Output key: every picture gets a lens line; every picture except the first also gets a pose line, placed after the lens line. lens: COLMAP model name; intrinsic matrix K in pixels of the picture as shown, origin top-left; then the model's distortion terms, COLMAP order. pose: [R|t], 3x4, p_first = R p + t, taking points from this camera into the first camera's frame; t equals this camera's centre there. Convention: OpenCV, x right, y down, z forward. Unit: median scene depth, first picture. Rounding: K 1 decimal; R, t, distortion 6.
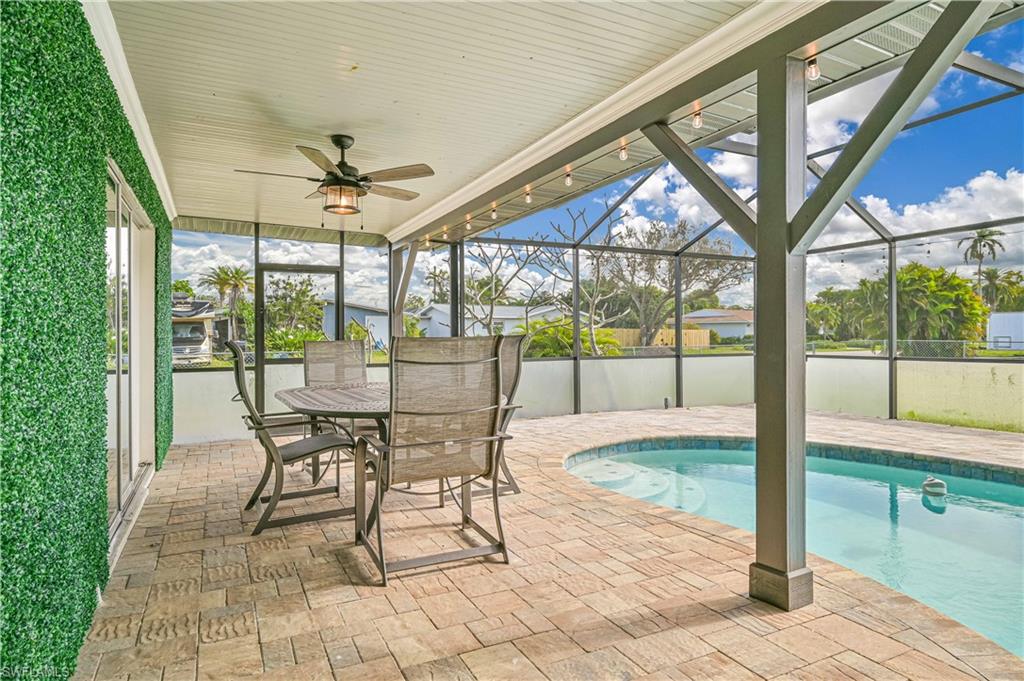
lens RADIAL K [[580.5, 0, 510.3], [0, 580.5, 337.4], [0, 0, 1]] dist [-0.002020, 0.000010]
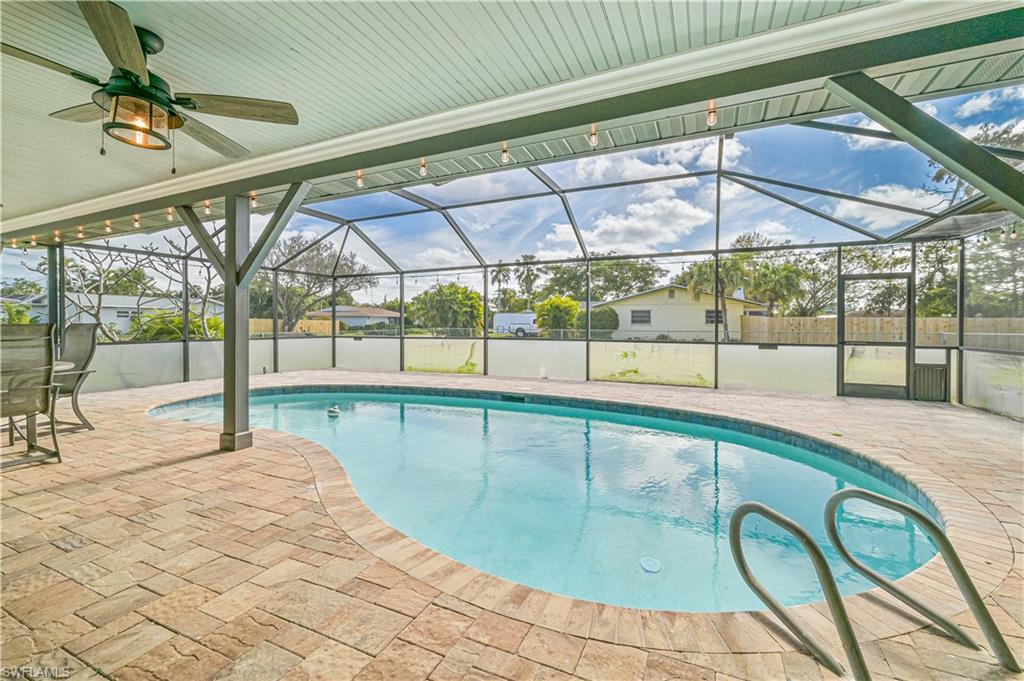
lens RADIAL K [[430.7, 0, 508.8], [0, 430.7, 329.3], [0, 0, 1]] dist [0.001877, 0.001556]
pose [[0.784585, -0.000432, 0.620021, 0.081225], [-0.004069, 0.999975, 0.005845, 0.000450], [-0.620008, -0.007108, 0.784563, -0.259906]]
